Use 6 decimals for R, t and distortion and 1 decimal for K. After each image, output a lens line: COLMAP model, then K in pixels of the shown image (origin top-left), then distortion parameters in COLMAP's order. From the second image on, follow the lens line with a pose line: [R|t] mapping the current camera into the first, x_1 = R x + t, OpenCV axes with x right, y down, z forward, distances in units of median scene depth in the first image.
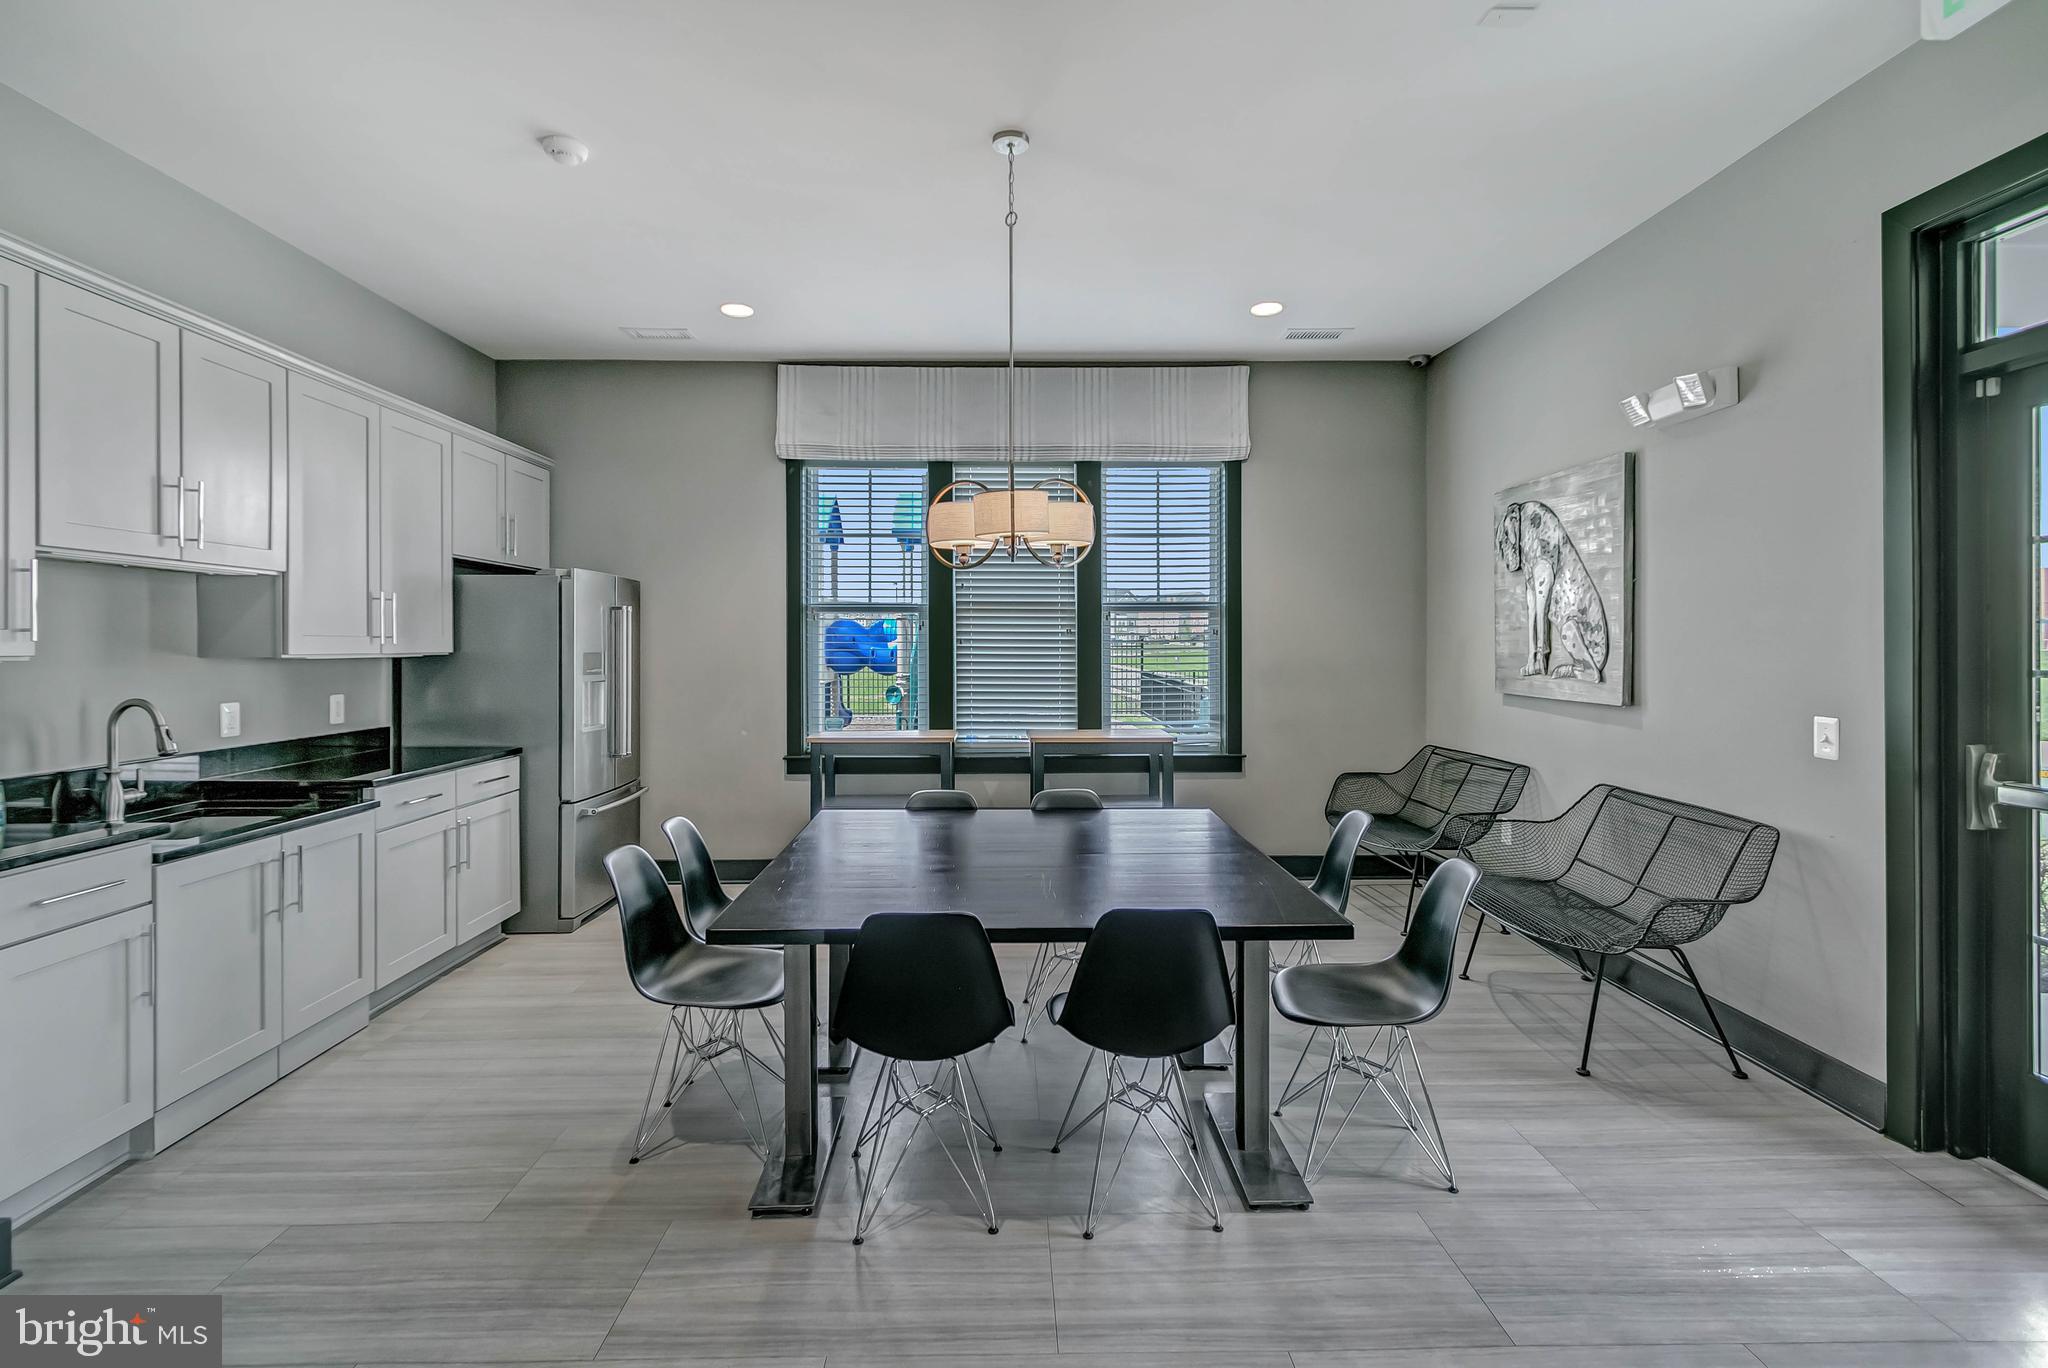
lens RADIAL K [[964.5, 0, 1036.8], [0, 964.5, 648.6], [0, 0, 1]] dist [0.003707, 0.000352]
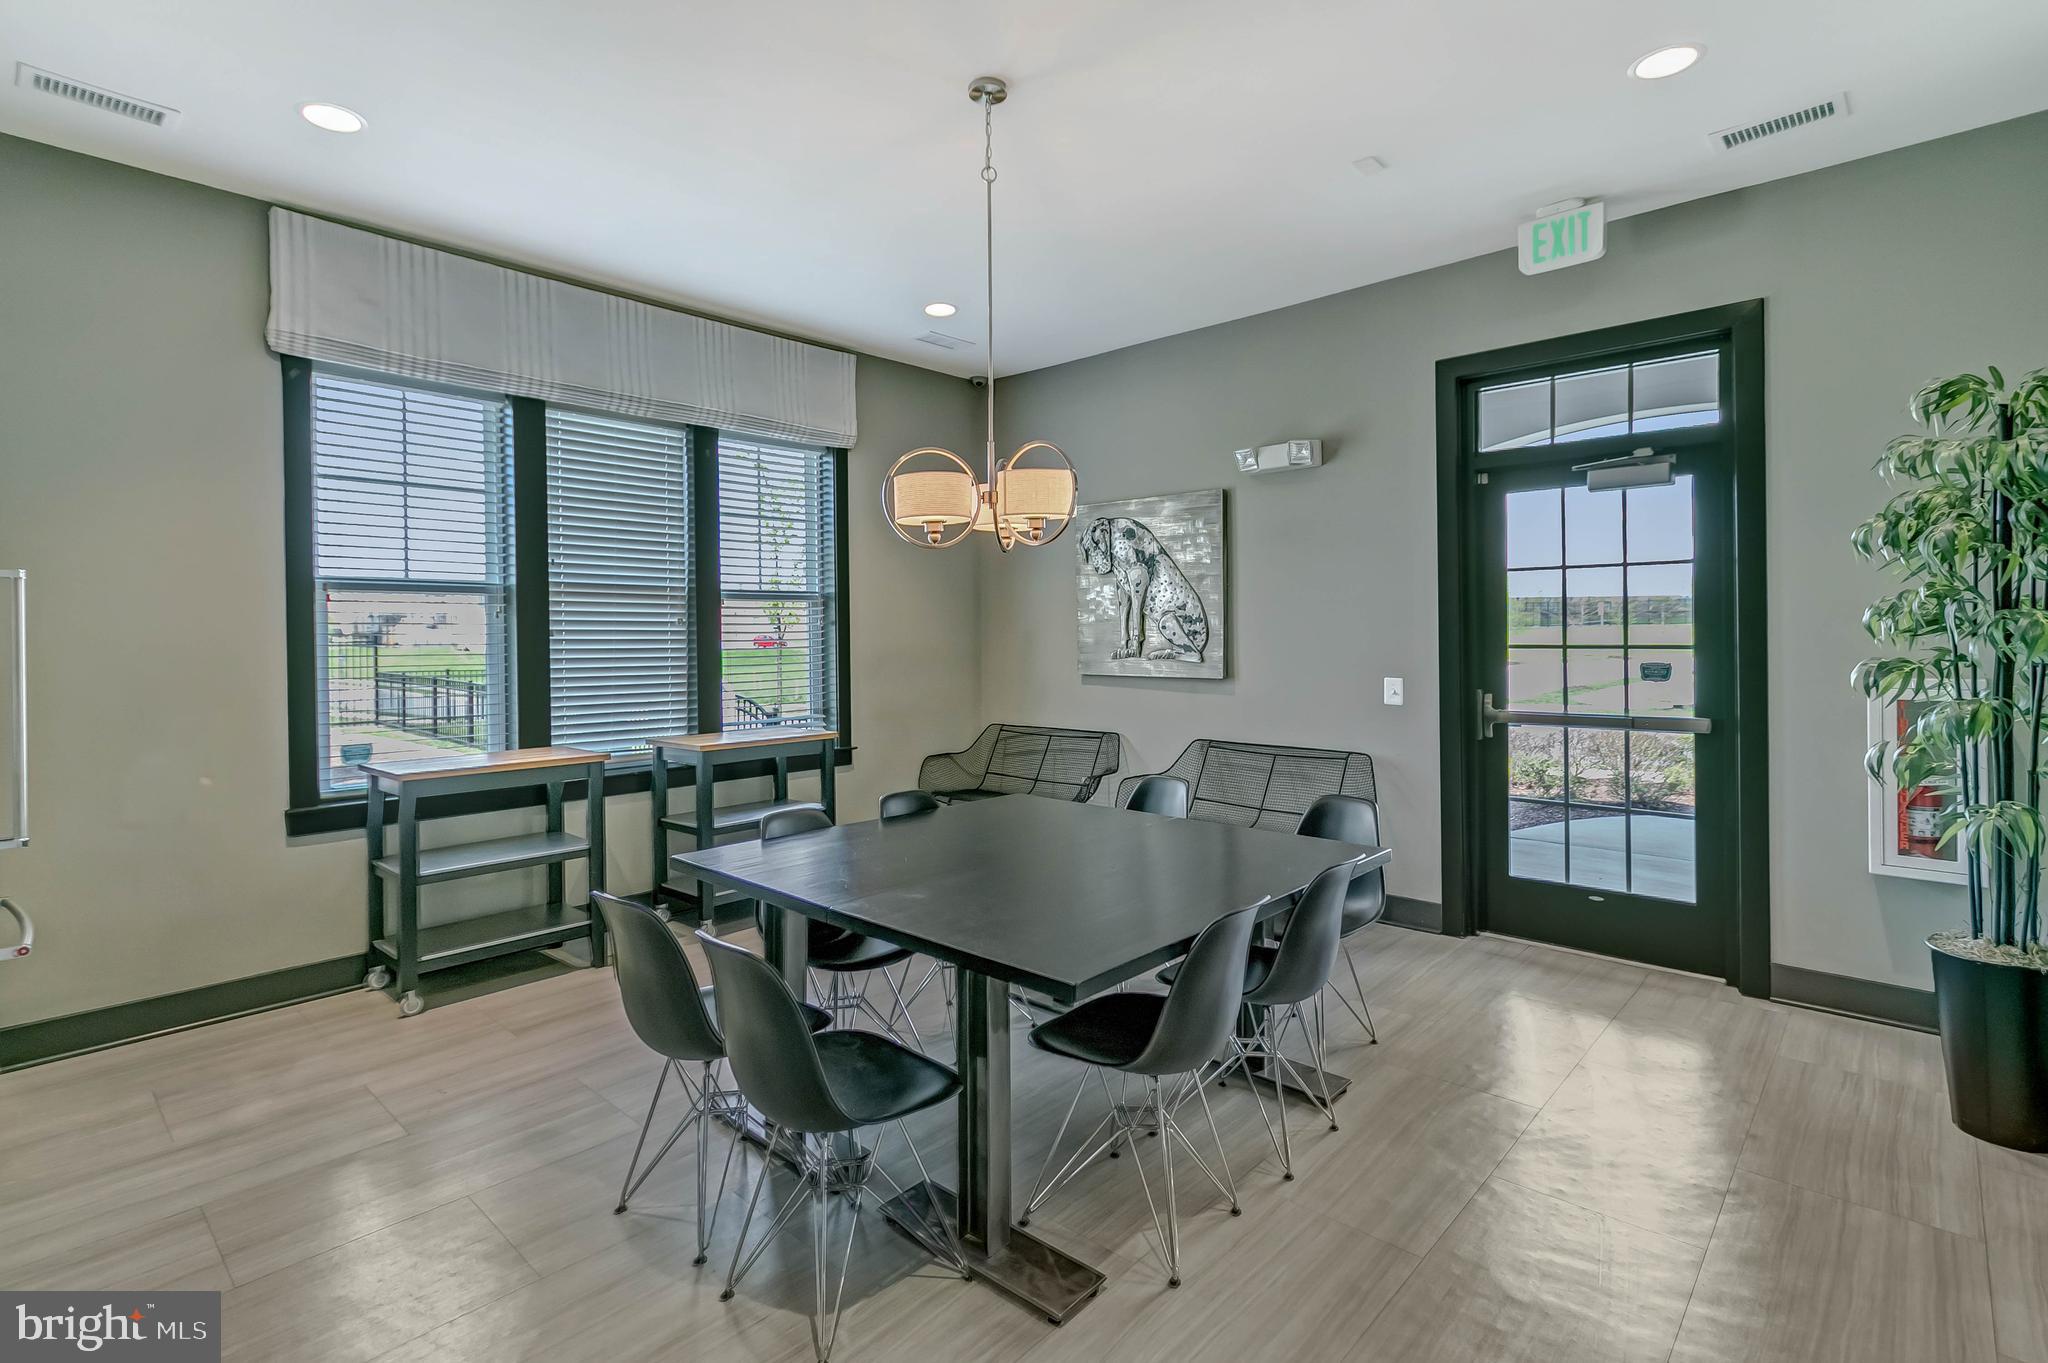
lens RADIAL K [[964.5, 0, 1027.0], [0, 964.5, 640.8], [0, 0, 1]] dist [0.003707, 0.000352]
pose [[0.701980, -0.007441, 0.712158, -0.481273], [0.010256, 0.999947, 0.000339, 0.003609], [-0.712123, 0.007066, 0.702019, 0.233549]]
